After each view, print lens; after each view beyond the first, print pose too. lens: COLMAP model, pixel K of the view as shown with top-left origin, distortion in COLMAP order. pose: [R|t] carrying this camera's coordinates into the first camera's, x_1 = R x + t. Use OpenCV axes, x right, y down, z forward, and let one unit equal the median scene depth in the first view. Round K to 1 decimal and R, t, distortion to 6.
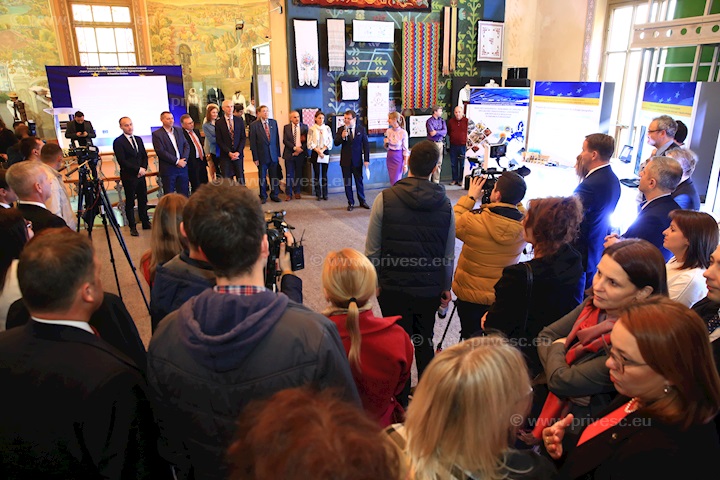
lens RADIAL K [[512.9, 0, 360.0], [0, 512.9, 240.0], [0, 0, 1]] dist [-0.003954, 0.033644]
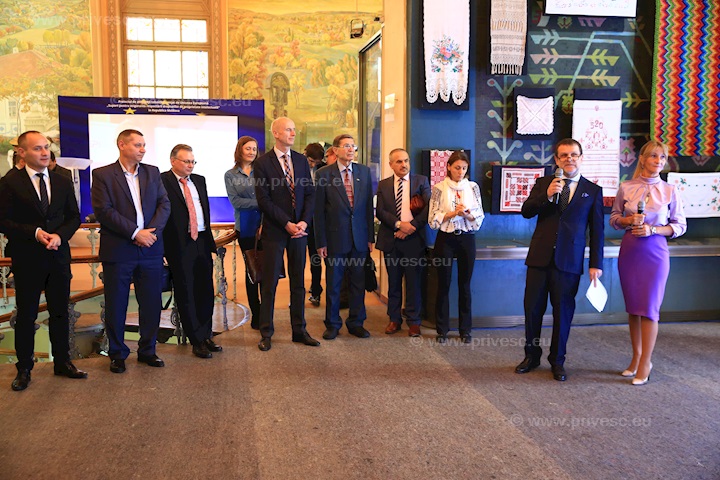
lens RADIAL K [[750.0, 0, 360.0], [0, 750.0, 240.0], [0, 0, 1]] dist [0.028082, 0.027935]
pose [[0.959989, 0.045418, -0.276331, 0.023353], [-0.100362, 0.977012, -0.188083, -0.029748], [0.261436, 0.208290, 0.942479, 0.317570]]
